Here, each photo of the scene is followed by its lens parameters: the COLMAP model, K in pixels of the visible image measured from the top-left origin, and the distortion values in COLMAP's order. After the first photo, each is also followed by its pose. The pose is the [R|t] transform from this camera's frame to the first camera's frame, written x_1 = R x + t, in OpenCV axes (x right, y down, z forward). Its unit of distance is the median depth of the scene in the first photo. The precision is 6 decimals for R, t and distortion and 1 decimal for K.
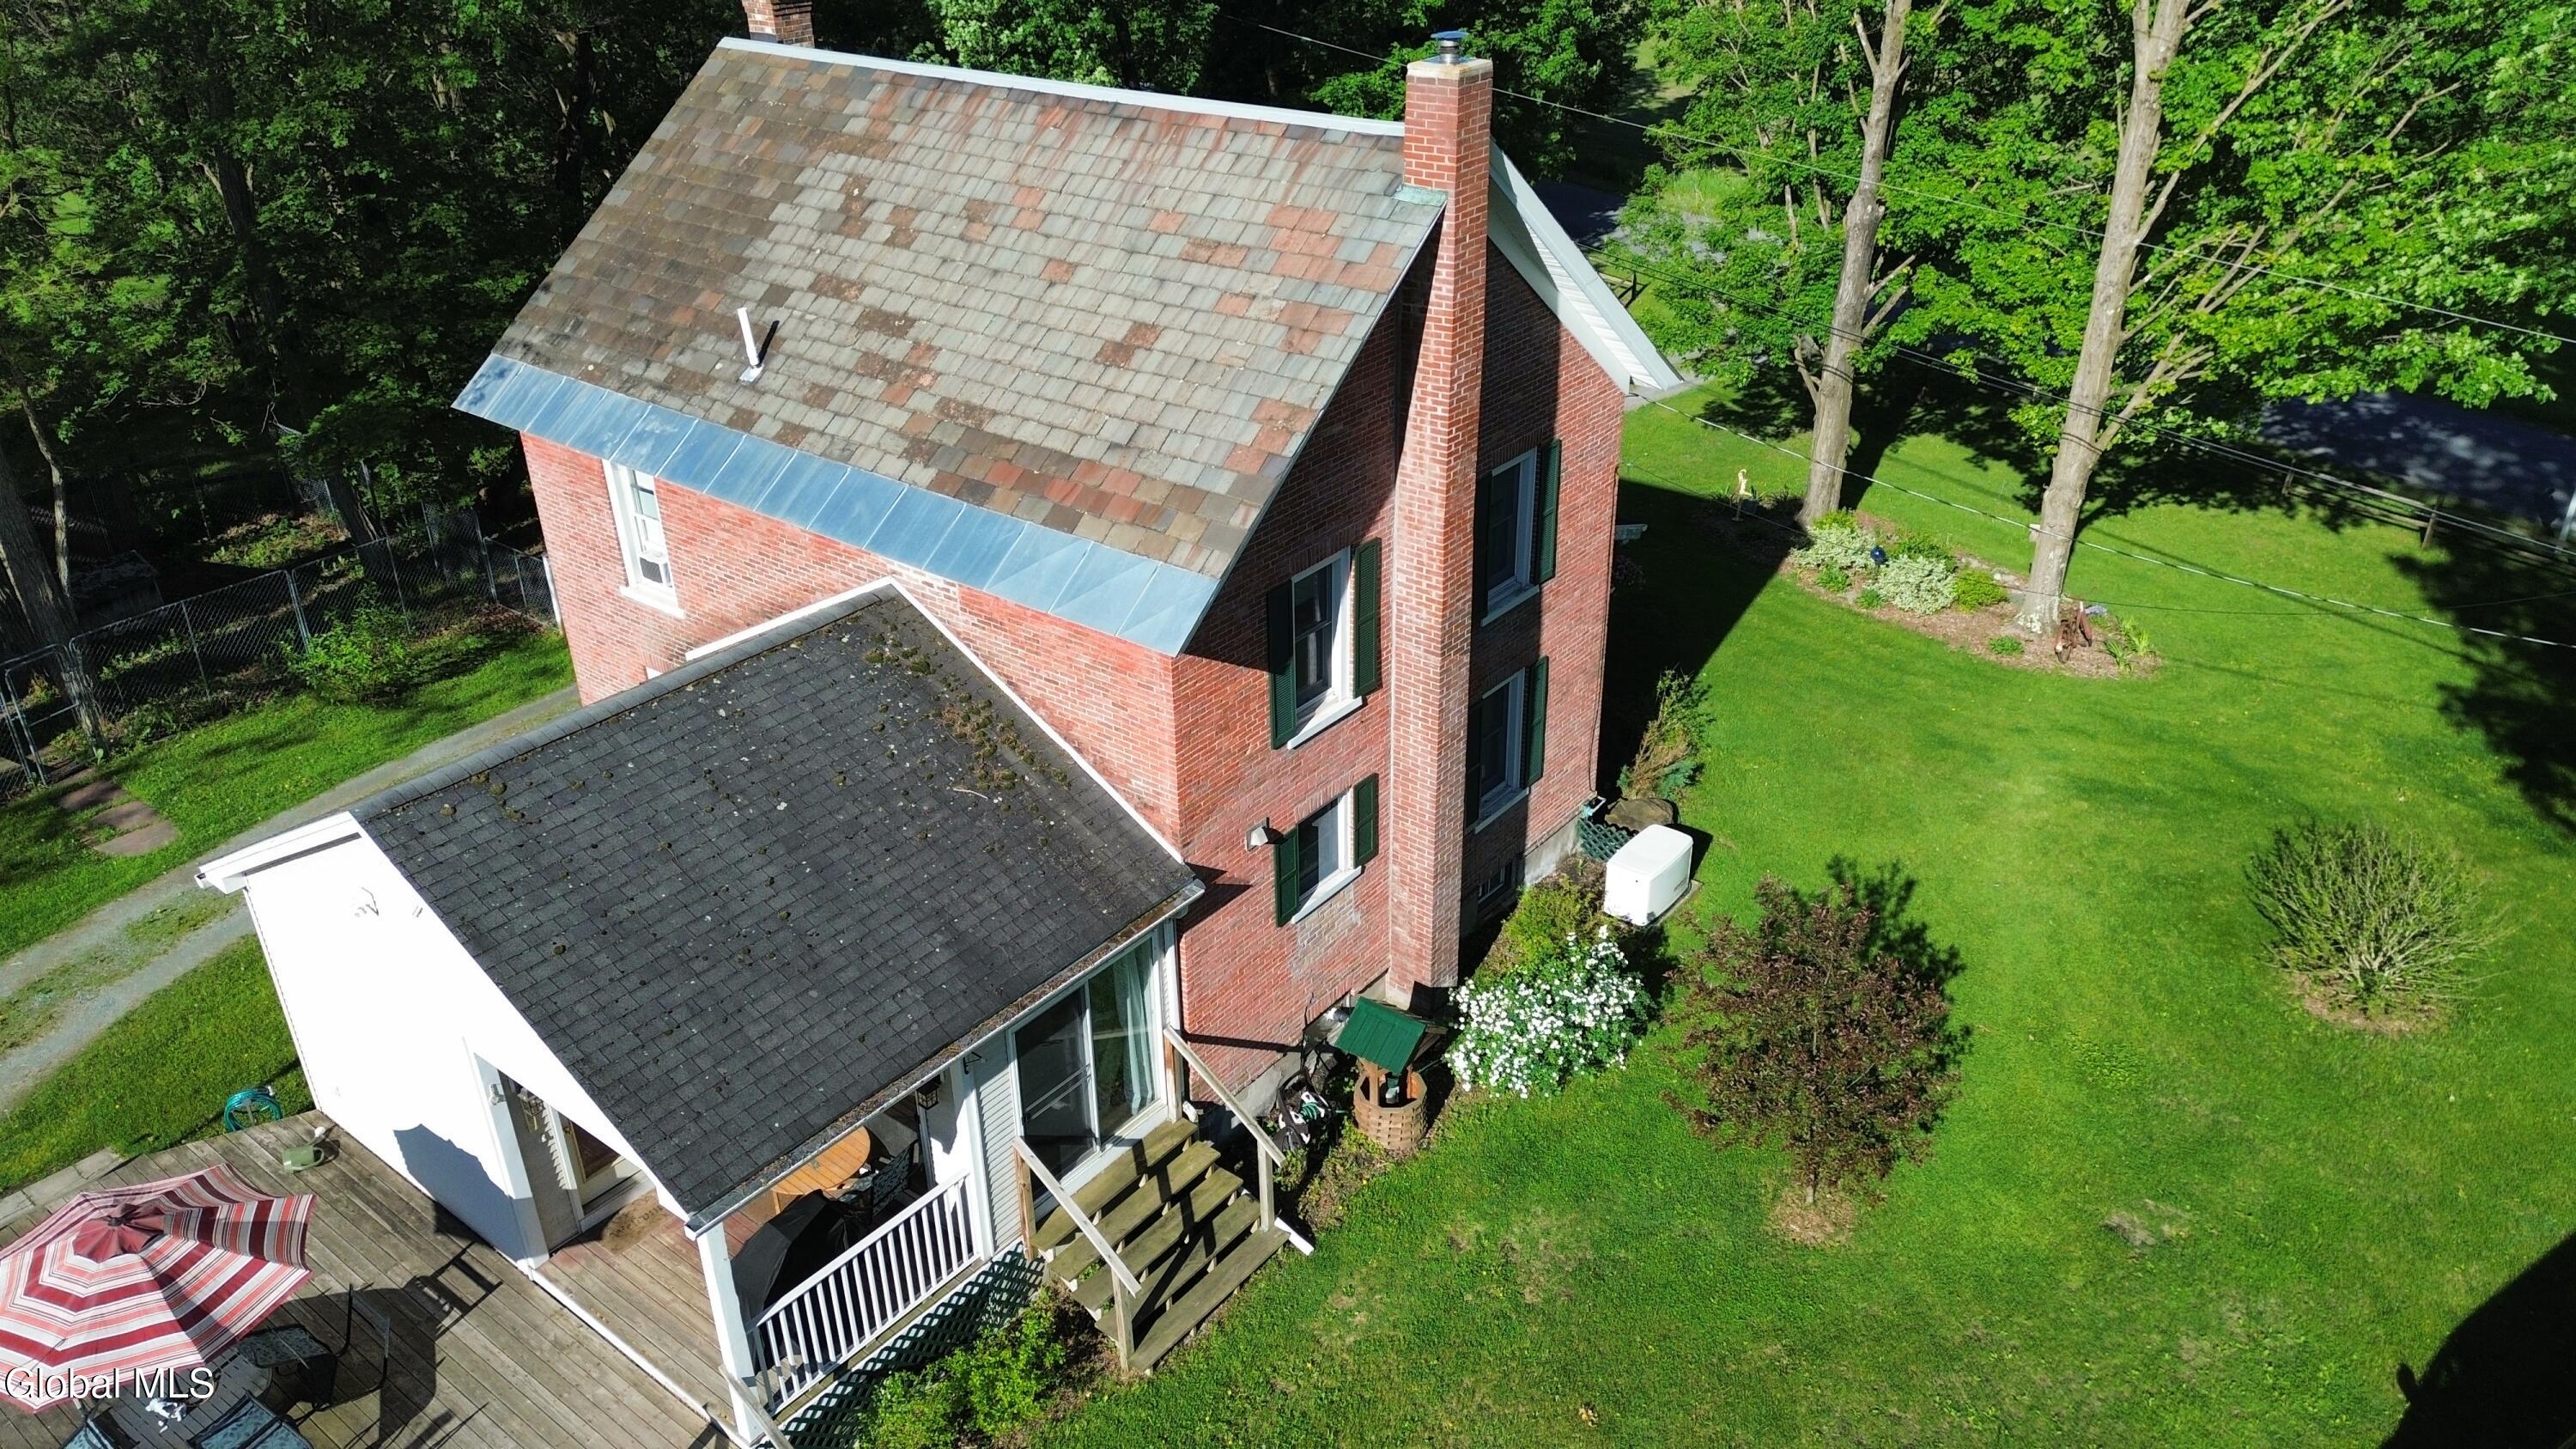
lens RADIAL K [[1805.5, 0, 1288.0], [0, 1805.5, 724.5], [0, 0, 1]] dist [0.092910, -0.123773]
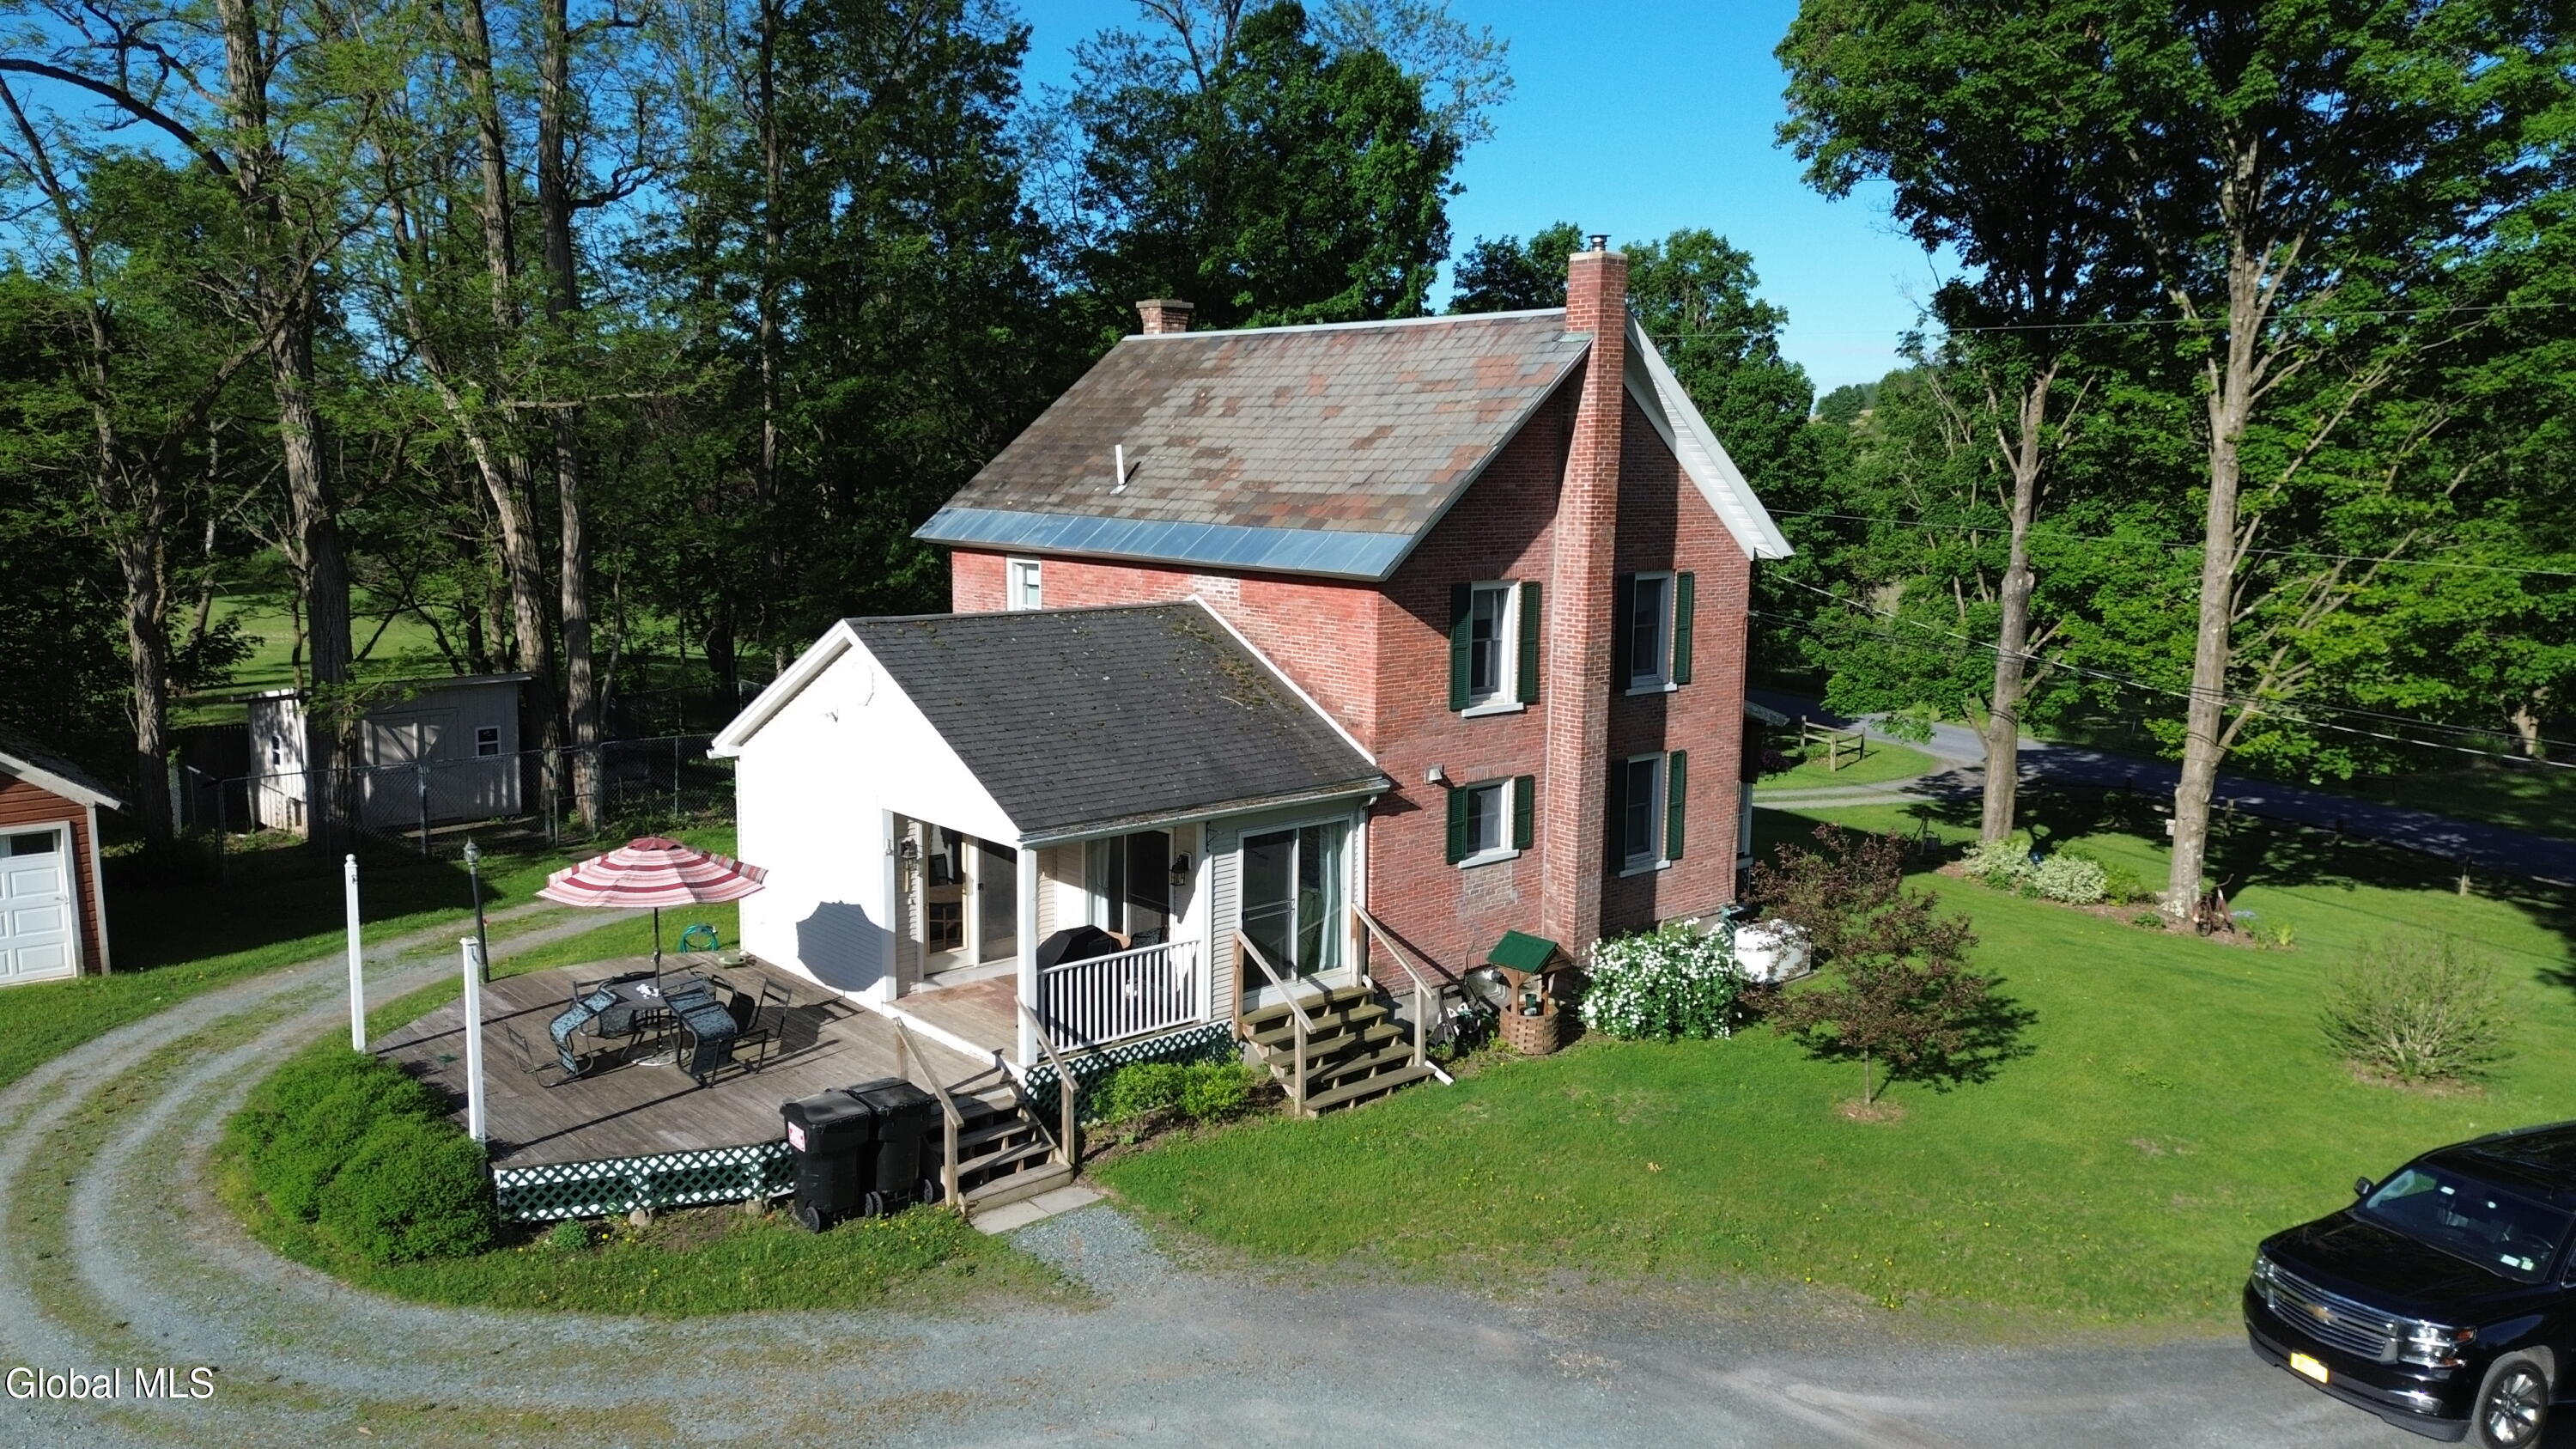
lens RADIAL K [[1805.5, 0, 1288.0], [0, 1805.5, 724.5], [0, 0, 1]] dist [0.092910, -0.123773]
pose [[0.984474, 0.053159, -0.167288, 0.094130], [-0.106472, 0.938540, -0.328338, 0.458456], [0.139553, 0.341051, 0.929628, -0.269820]]
